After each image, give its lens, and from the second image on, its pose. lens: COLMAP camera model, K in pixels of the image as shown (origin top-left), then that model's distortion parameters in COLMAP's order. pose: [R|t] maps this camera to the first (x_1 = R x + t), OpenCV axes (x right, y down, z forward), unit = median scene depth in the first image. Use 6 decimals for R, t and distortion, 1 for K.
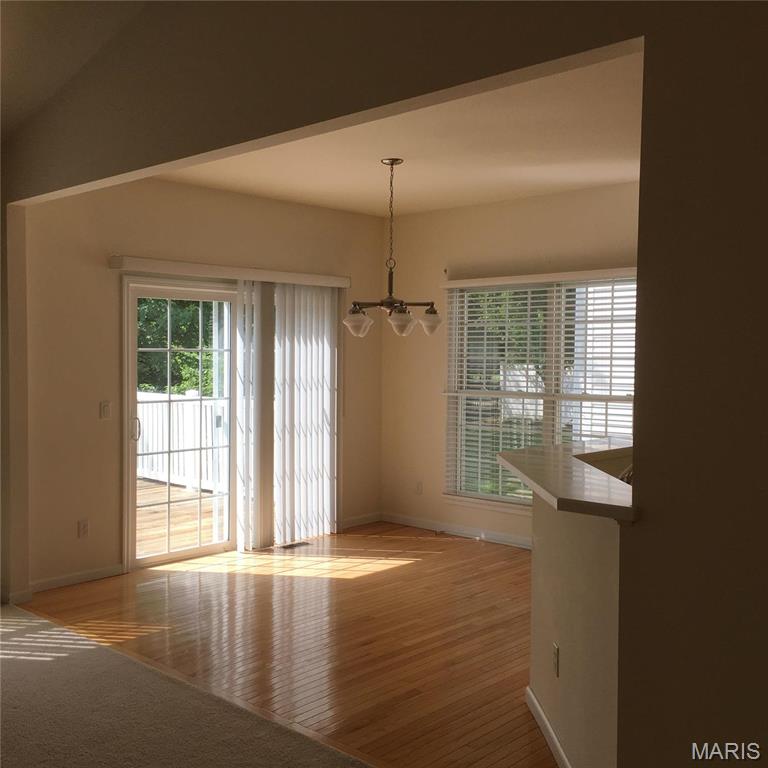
lens RADIAL K [[875.1, 0, 381.4], [0, 875.1, 383.4], [0, 0, 1]] dist [0.060582, -0.027998]
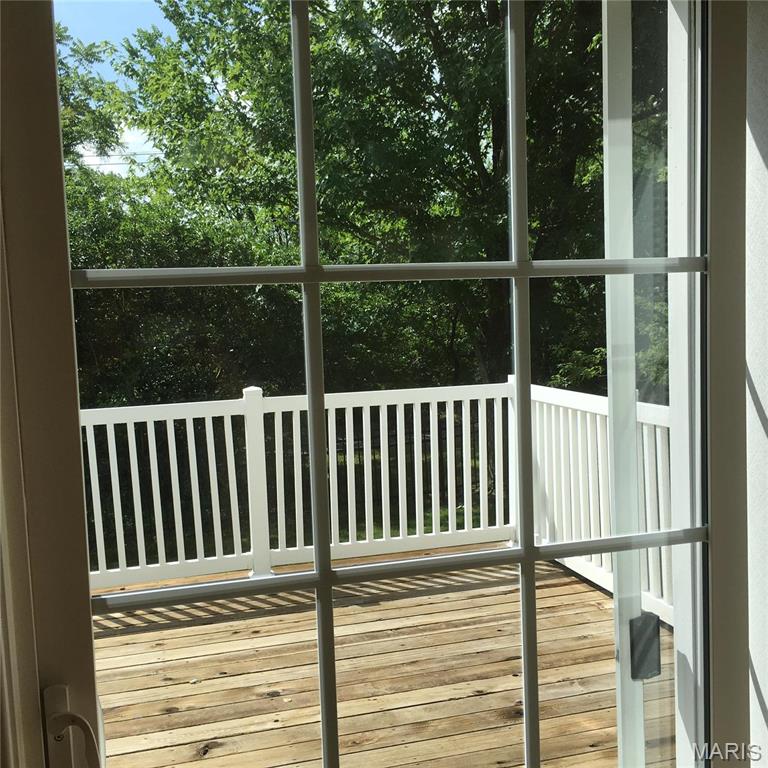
lens RADIAL K [[875.1, 0, 381.4], [0, 875.1, 383.4], [0, 0, 1]] dist [0.060582, -0.027998]
pose [[0.887012, -0.006291, -0.461703, -0.147718], [0.016819, 0.999684, 0.018692, -0.017676], [0.461440, -0.024346, 0.886837, 0.808521]]
